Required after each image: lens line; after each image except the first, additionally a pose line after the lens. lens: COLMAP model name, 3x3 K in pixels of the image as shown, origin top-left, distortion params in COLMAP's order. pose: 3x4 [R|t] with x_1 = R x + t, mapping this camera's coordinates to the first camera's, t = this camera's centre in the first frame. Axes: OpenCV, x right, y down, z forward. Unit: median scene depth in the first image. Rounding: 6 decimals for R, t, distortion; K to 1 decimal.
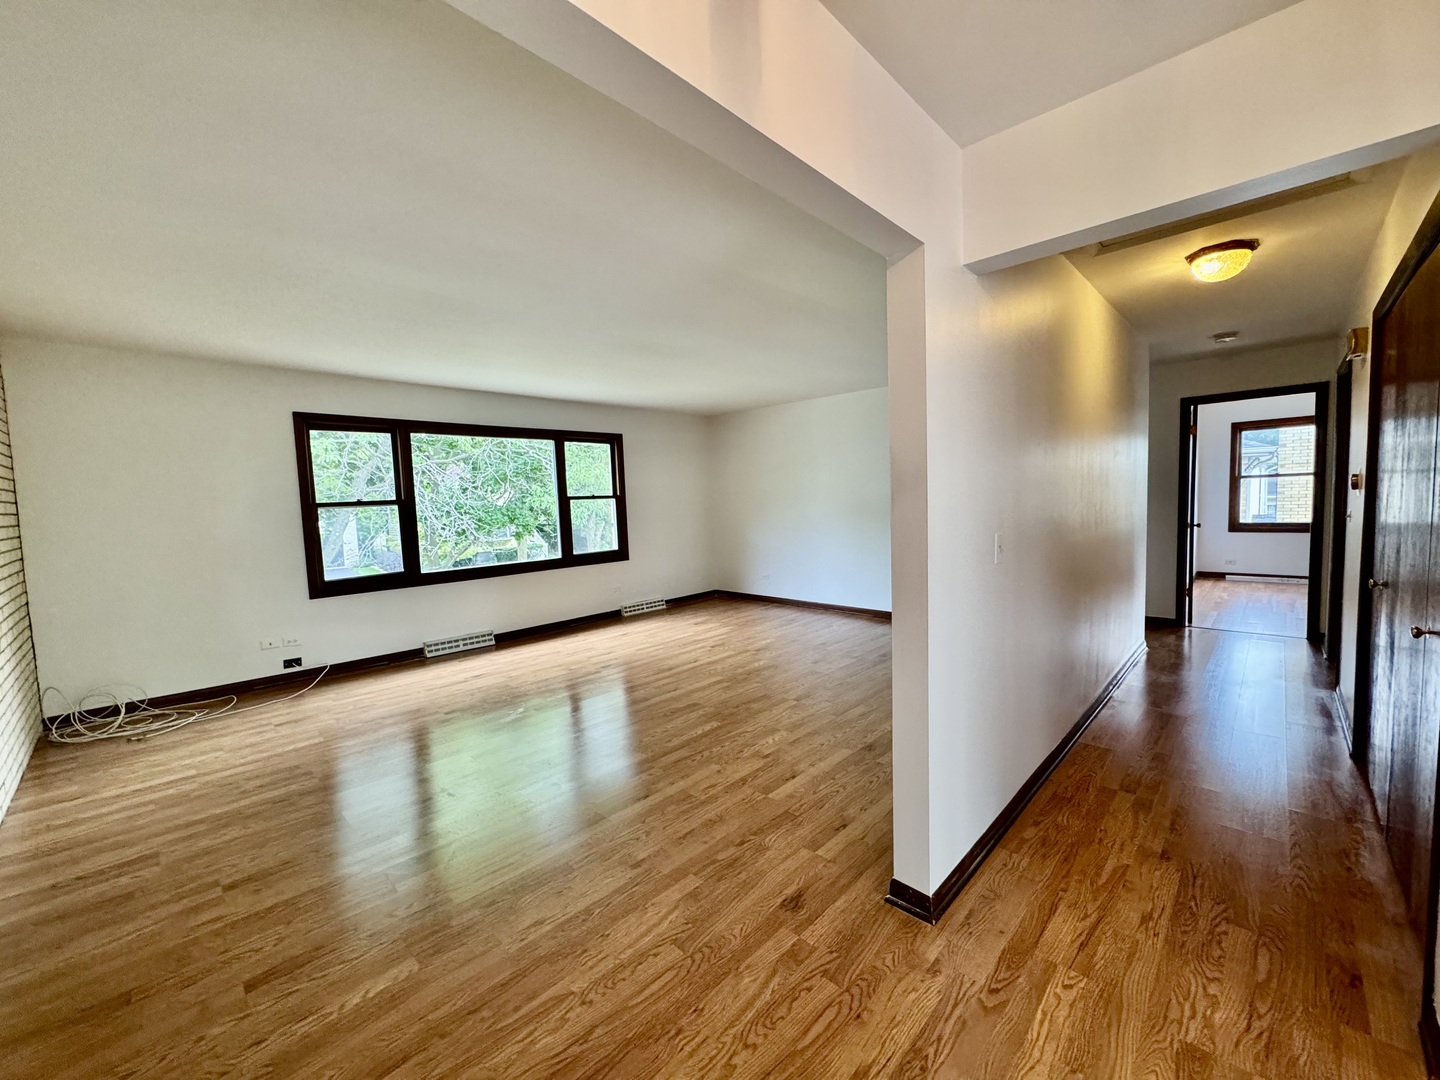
lens RADIAL K [[576.6, 0, 721.0], [0, 576.6, 539.8], [0, 0, 1]] dist [-0.001506, 0.000379]
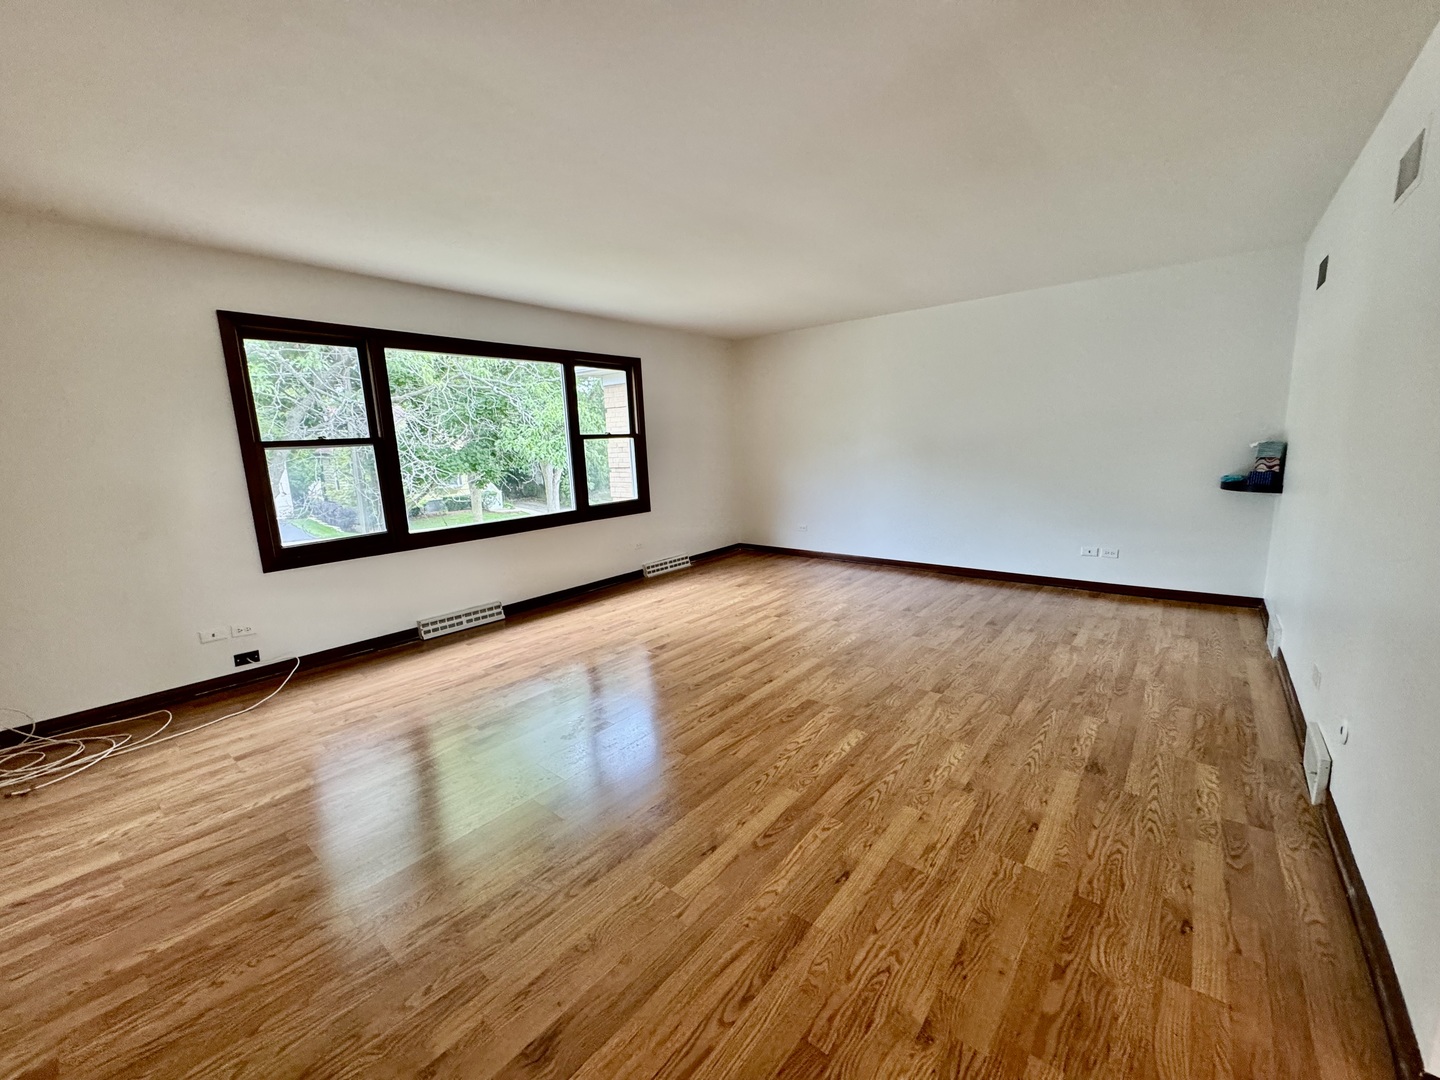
lens RADIAL K [[576.6, 0, 721.0], [0, 576.6, 539.8], [0, 0, 1]] dist [-0.001506, 0.000379]
pose [[0.996653, -0.017048, 0.079956, -0.175596], [0.009404, 0.995432, 0.095013, -0.004030], [-0.081211, -0.093943, 0.992260, 0.208598]]
